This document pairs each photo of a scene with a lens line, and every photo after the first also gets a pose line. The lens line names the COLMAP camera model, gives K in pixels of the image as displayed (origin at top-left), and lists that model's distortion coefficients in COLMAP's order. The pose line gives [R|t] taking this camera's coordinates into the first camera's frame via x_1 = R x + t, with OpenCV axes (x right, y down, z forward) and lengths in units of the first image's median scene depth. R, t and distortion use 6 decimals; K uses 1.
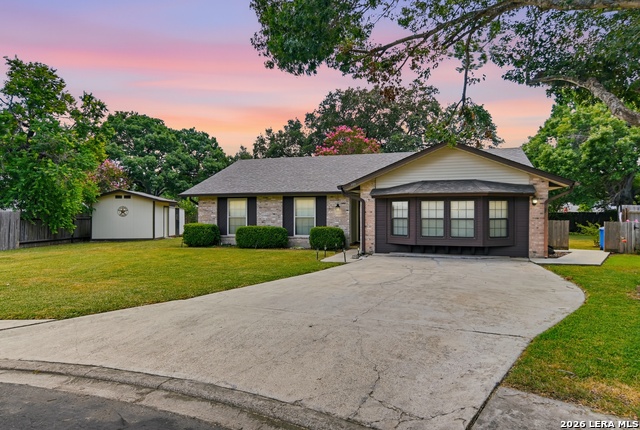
lens RADIAL K [[379.7, 0, 320.9], [0, 379.7, 214.8], [0, 0, 1]] dist [-0.001420, -0.000116]
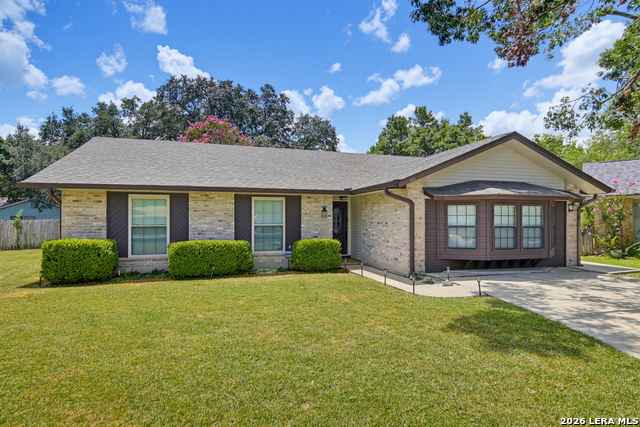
lens RADIAL K [[354.5, 0, 320.7], [0, 354.5, 214.1], [0, 0, 1]] dist [0.028488, 0.000433]
pose [[0.842771, 0.010079, 0.538178, -0.400897], [0.001539, 0.999775, -0.021135, -0.000541], [-0.538270, 0.018640, 0.842566, 0.520438]]
